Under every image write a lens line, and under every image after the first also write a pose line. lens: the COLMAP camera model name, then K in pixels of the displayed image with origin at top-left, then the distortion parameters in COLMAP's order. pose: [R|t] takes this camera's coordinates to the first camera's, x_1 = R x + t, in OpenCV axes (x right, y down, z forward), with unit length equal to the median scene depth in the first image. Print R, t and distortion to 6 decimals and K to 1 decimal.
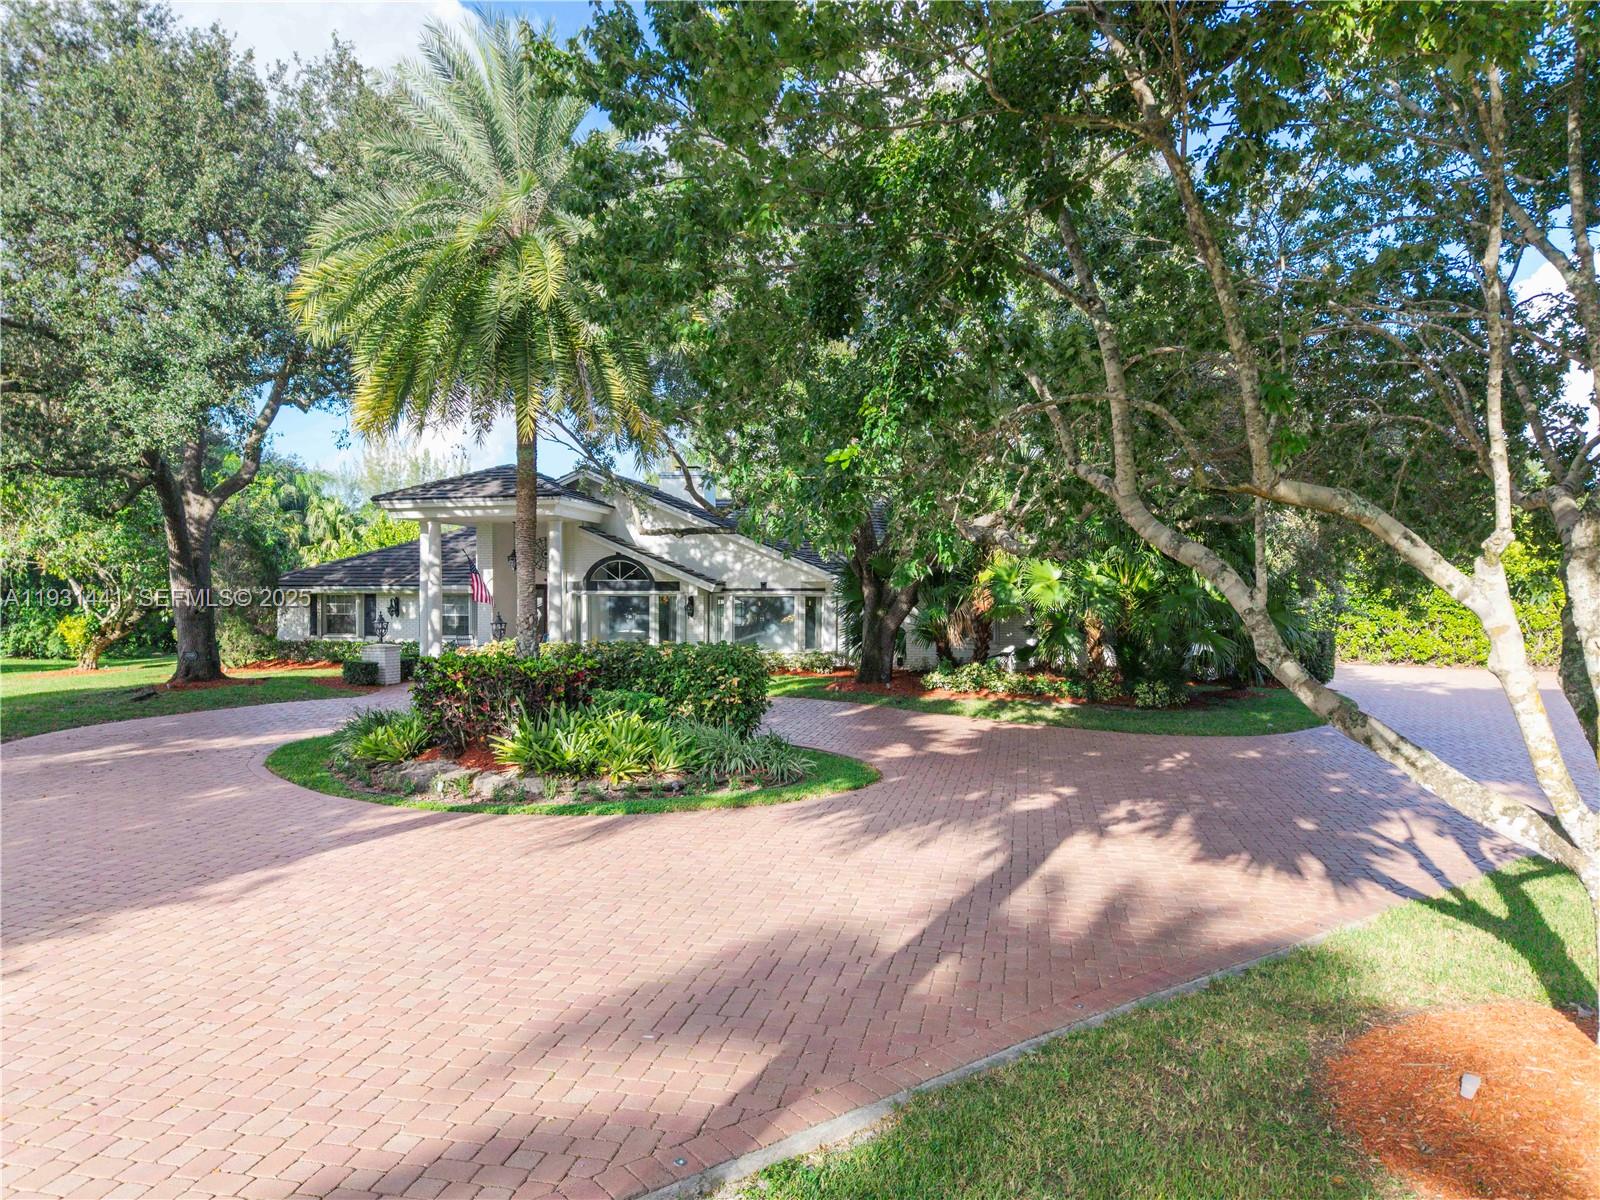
lens RADIAL K [[1094.0, 0, 797.9], [0, 1094.0, 603.1], [0, 0, 1]] dist [-0.000004, -0.001770]
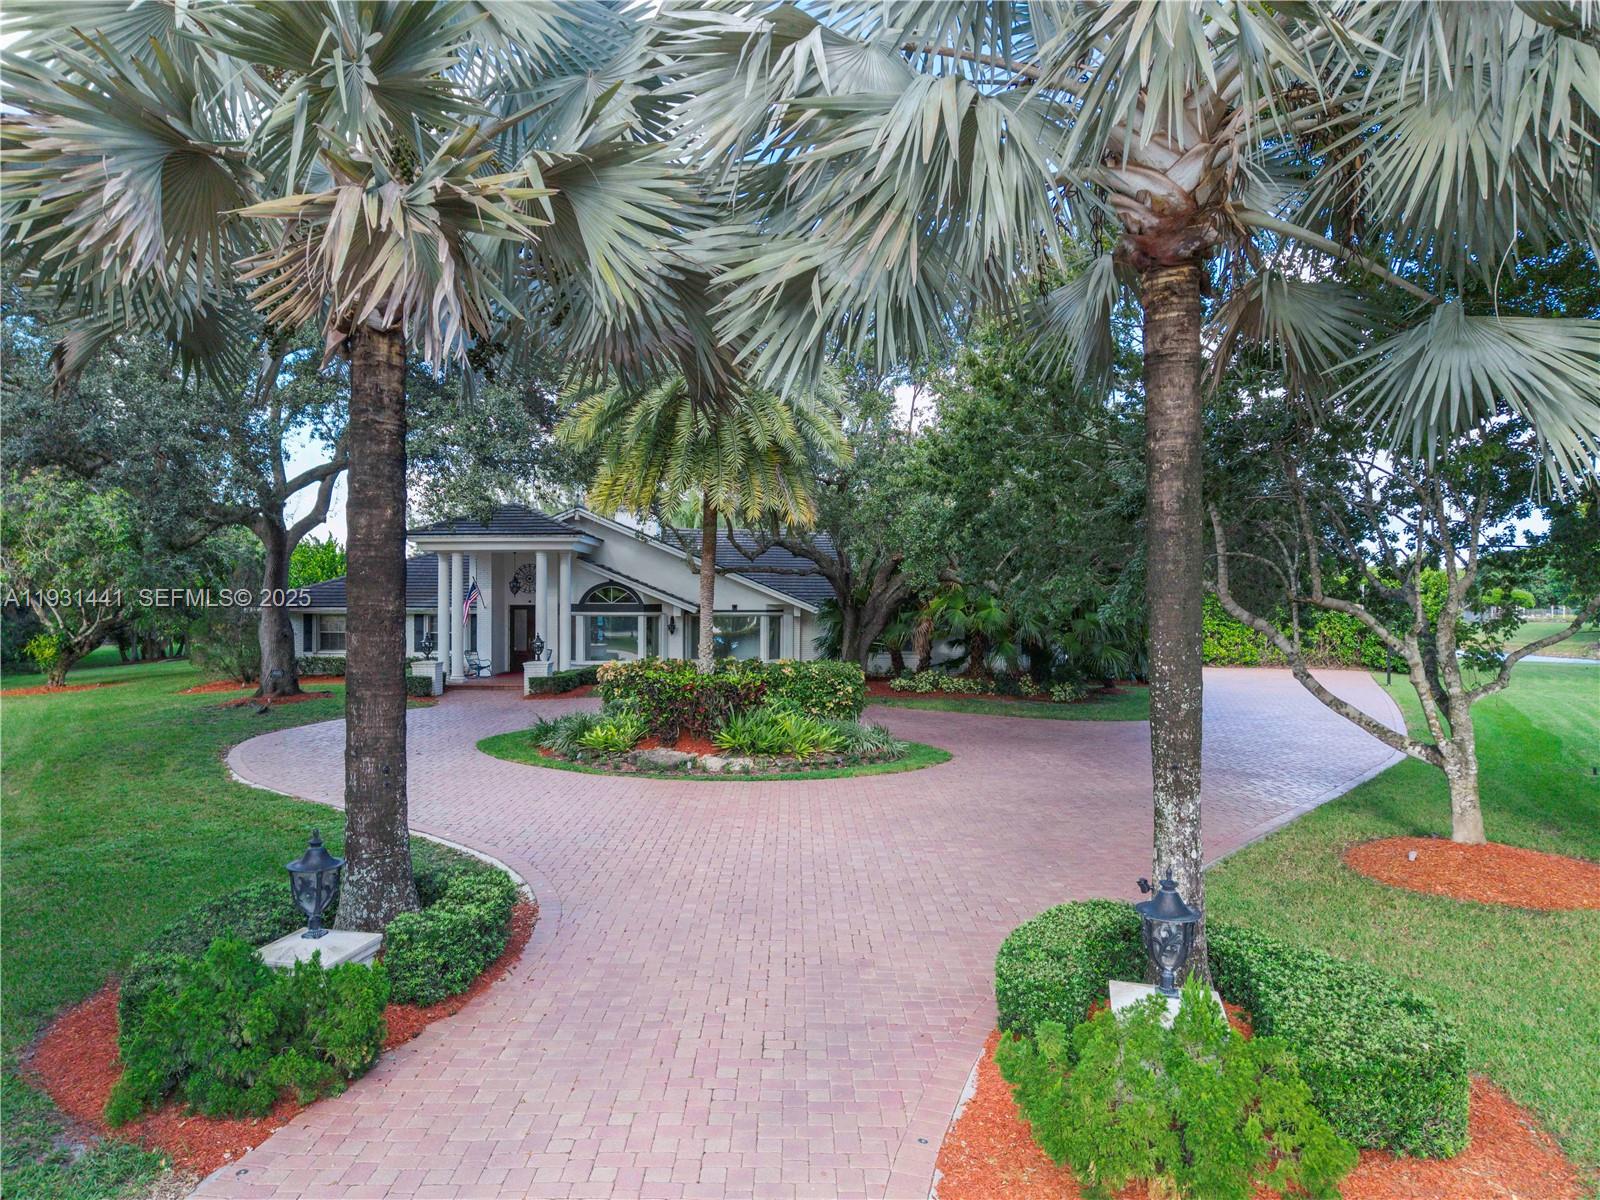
lens RADIAL K [[1074.8, 0, 797.0], [0, 1074.8, 592.2], [0, 0, 1]] dist [0.001344, 0.000067]
pose [[0.977604, 0.001675, 0.210447, -0.217747], [0.000808, 0.999931, -0.011714, -0.020050], [-0.210452, 0.011622, 0.977535, -0.186398]]
